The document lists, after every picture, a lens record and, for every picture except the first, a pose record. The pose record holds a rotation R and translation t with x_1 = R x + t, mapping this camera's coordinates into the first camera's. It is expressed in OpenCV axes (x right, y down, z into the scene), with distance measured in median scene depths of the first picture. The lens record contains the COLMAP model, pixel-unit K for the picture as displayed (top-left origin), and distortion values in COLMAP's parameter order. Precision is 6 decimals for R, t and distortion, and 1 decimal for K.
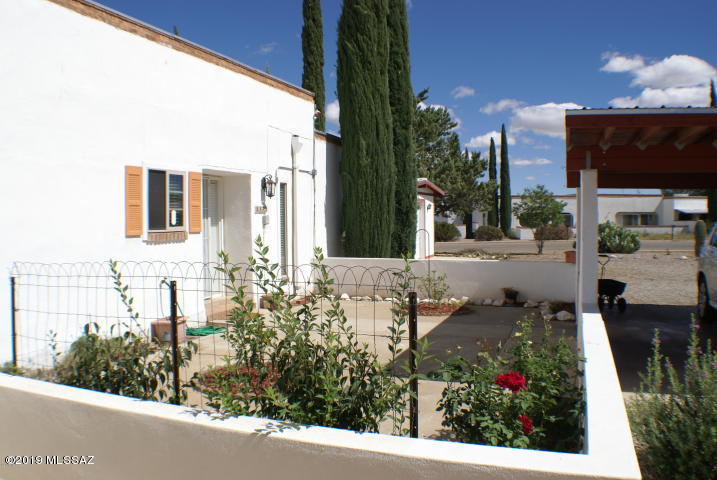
lens RADIAL K [[606.6, 0, 358.5], [0, 606.6, 240.0], [0, 0, 1]] dist [-0.188755, 0.009553]
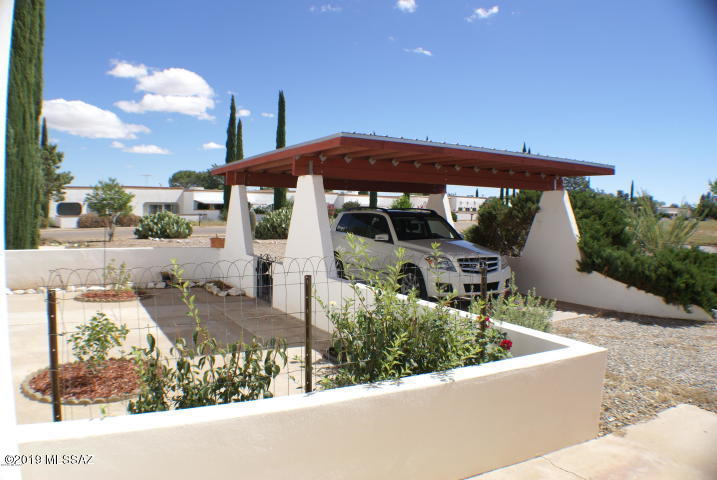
lens RADIAL K [[545.8, 0, 358.5], [0, 545.8, 240.0], [0, 0, 1]] dist [-0.239907, 0.077794]
pose [[0.636236, -0.029174, 0.770943, -0.137796], [0.009231, 0.999501, 0.030204, -0.002773], [-0.771439, -0.012100, 0.636188, 0.045037]]
